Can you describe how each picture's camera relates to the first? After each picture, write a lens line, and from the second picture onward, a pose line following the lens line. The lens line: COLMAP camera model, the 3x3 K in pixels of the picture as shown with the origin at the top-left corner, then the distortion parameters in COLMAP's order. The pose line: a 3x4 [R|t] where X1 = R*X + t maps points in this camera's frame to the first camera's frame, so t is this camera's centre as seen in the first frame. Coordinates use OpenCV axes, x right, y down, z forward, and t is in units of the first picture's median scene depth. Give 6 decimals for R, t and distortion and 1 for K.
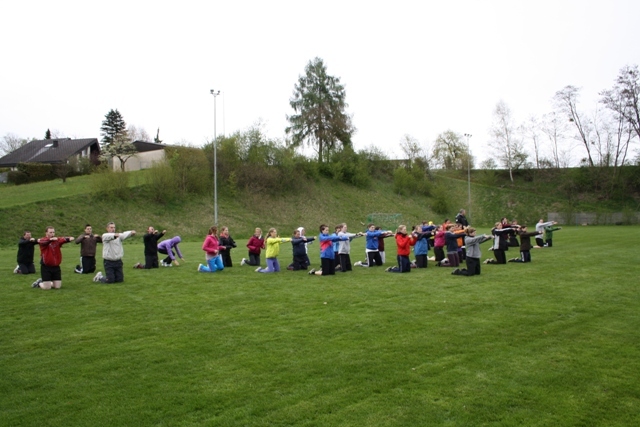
lens RADIAL K [[537.3, 0, 315.3], [0, 537.3, 215.1], [0, 0, 1]] dist [-0.140150, 0.119673]
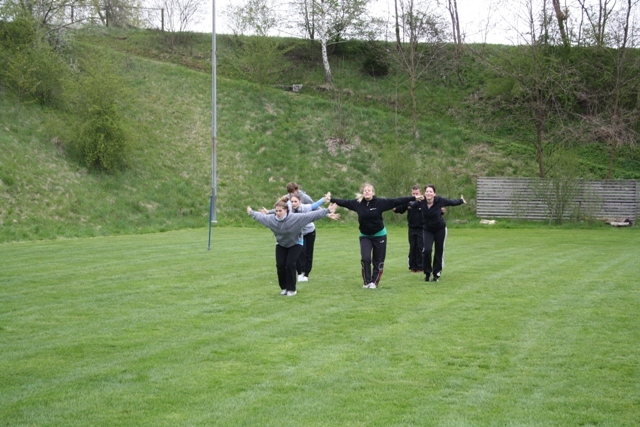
lens RADIAL K [[1088.2, 0, 320.6], [0, 1088.2, 213.6], [0, 0, 1]] dist [0.020140, 0.000000]
pose [[0.882946, 0.016041, 0.469201, 0.072021], [-0.027782, 0.999450, 0.018111, 0.006142], [-0.468653, -0.029027, 0.882905, 0.438946]]
